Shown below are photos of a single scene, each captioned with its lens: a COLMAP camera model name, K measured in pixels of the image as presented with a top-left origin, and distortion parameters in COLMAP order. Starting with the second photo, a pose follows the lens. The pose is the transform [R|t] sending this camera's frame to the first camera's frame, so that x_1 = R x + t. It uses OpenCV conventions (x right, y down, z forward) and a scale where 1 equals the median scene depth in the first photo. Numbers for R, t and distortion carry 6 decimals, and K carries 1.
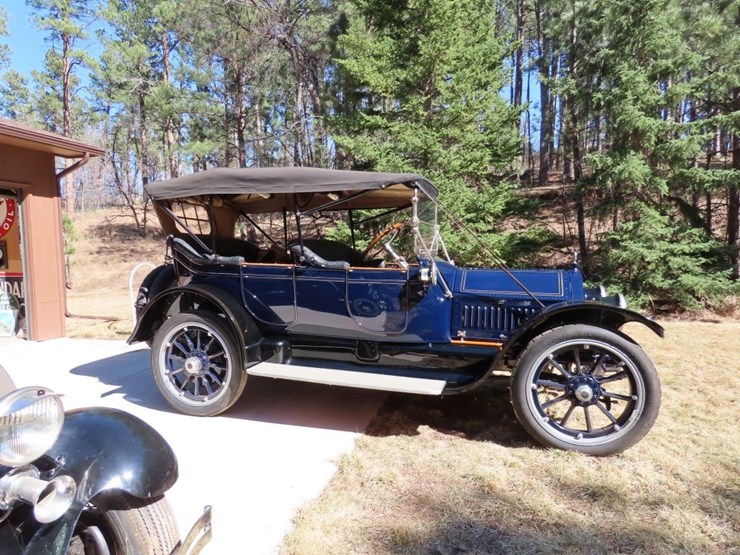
lens RADIAL K [[469.8, 0, 371.7], [0, 469.8, 278.0], [0, 0, 1]] dist [-0.001400, -0.002897]
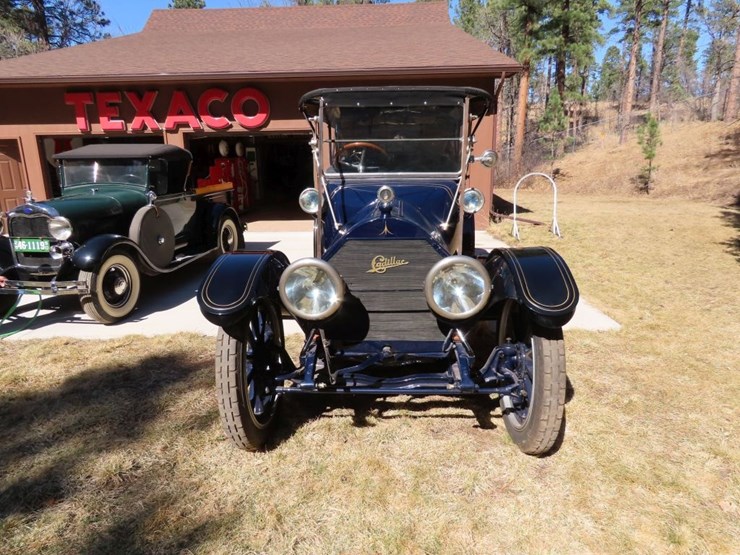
lens RADIAL K [[469.8, 0, 371.6], [0, 469.8, 278.8], [0, 0, 1]] dist [-0.001400, -0.002897]
pose [[0.224025, 0.249997, -0.941974, 0.973685], [-0.052158, 0.968230, 0.244561, -0.083409], [0.973187, -0.005656, 0.229947, 0.803475]]
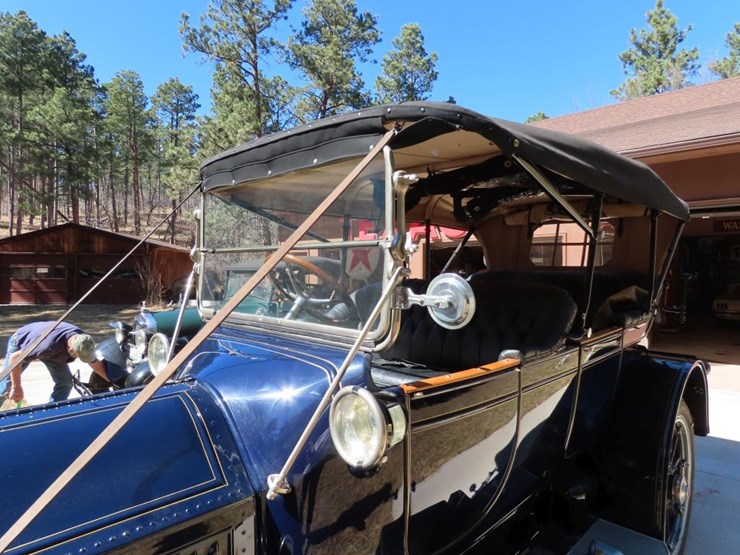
lens RADIAL K [[469.8, 0, 370.0], [0, 469.8, 277.6], [0, 0, 1]] dist [-0.001400, -0.002897]
pose [[-0.476206, 0.025374, -0.878968, 0.424978], [-0.051674, 0.997049, 0.056779, -0.121885], [0.877814, 0.072458, -0.473489, 1.291621]]
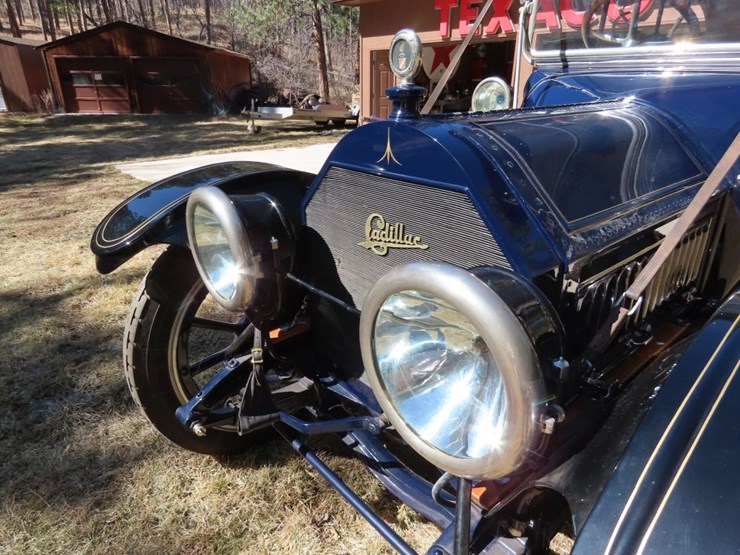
lens RADIAL K [[469.8, 0, 367.0], [0, 469.8, 276.0], [0, 0, 1]] dist [-0.001400, -0.002897]
pose [[-0.548192, 0.328774, -0.769021, 0.617973], [-0.047709, 0.905704, 0.421218, -0.041361], [0.834991, 0.267598, -0.480814, 1.067026]]
